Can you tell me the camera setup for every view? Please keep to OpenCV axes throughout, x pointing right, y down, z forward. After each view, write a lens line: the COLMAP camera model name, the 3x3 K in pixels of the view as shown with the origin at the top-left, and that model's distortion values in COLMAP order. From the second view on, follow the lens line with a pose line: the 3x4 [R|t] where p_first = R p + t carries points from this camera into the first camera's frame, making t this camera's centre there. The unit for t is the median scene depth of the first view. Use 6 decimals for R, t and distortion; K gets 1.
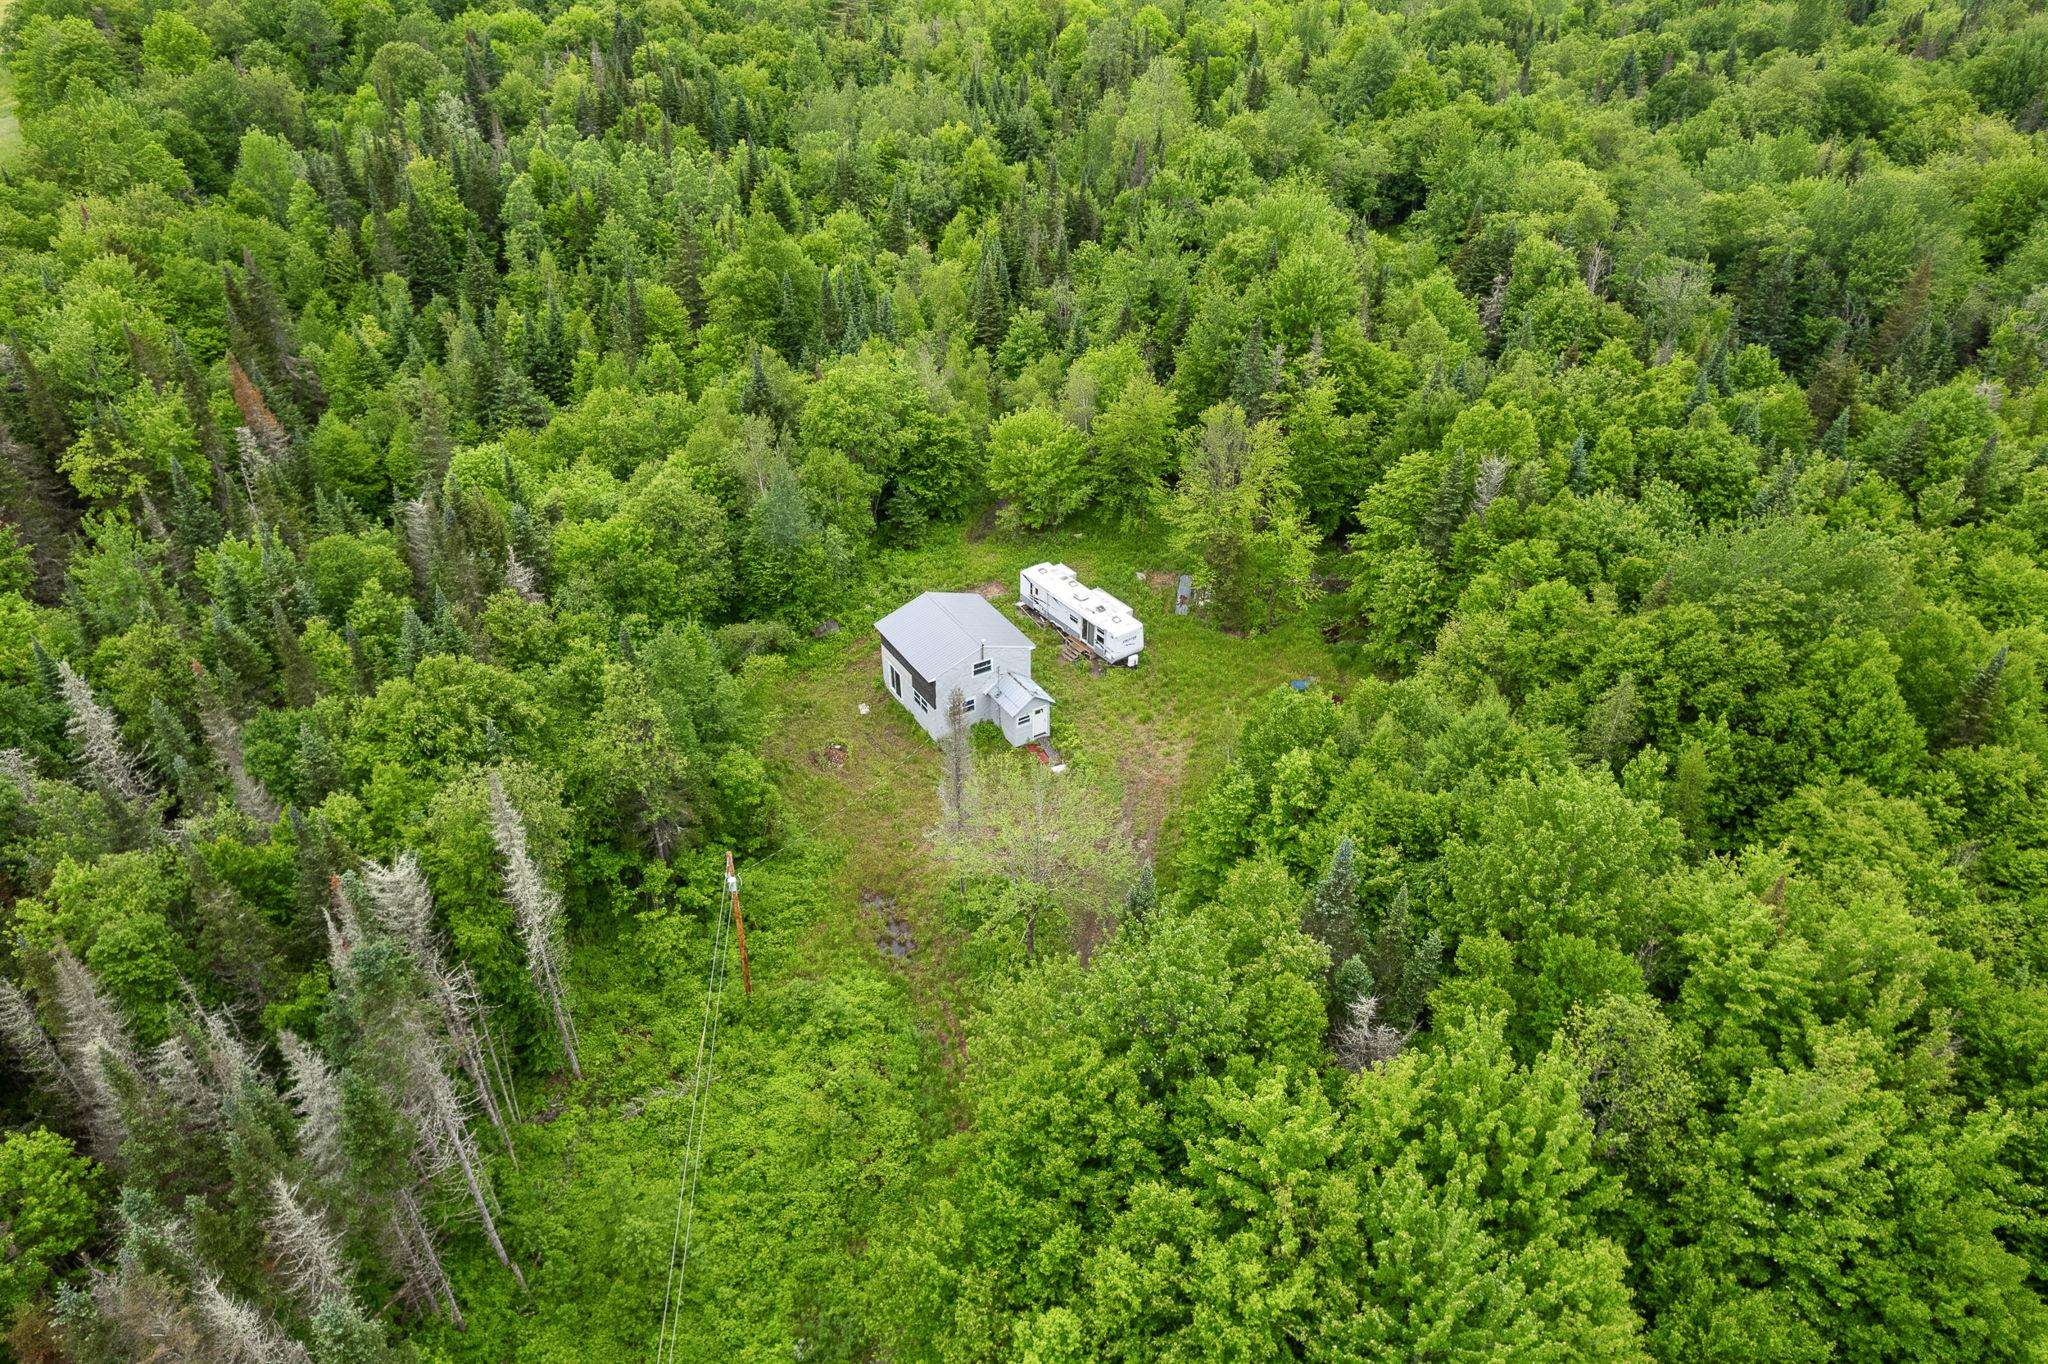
lens RADIAL K [[1351.4, 0, 1024.0], [0, 1351.4, 682.0], [0, 0, 1]] dist [-0.090205, 0.081610]
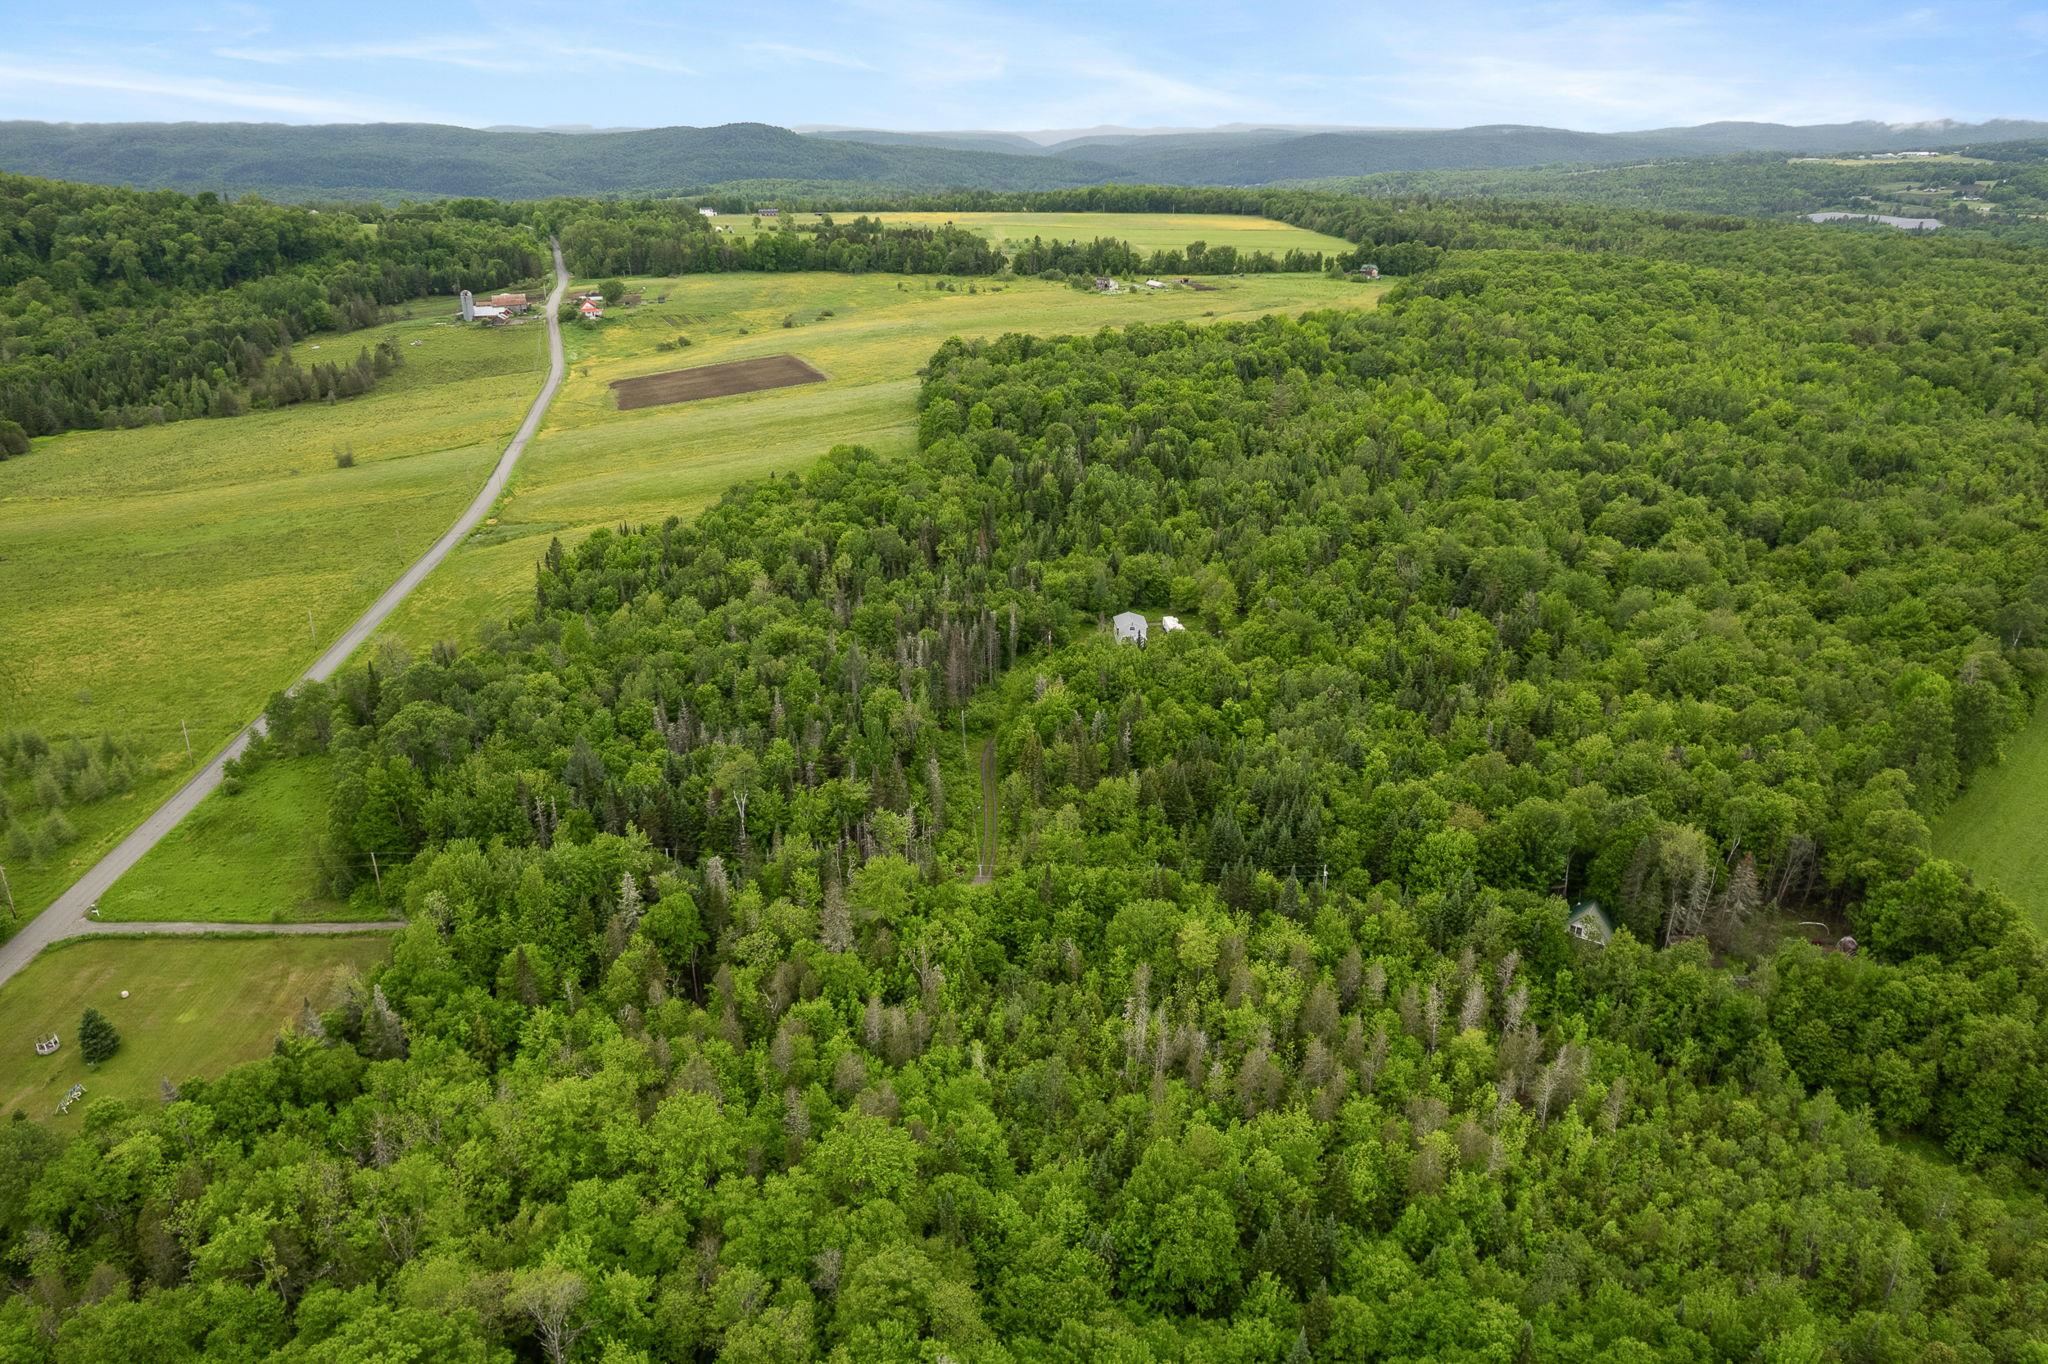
lens RADIAL K [[1351.4, 0, 1024.0], [0, 1351.4, 682.0], [0, 0, 1]] dist [-0.090205, 0.081610]
pose [[0.887227, 0.180719, -0.424463, 0.894336], [-0.256127, 0.958211, -0.127398, 0.462984], [0.383702, 0.221747, 0.896438, -1.687151]]
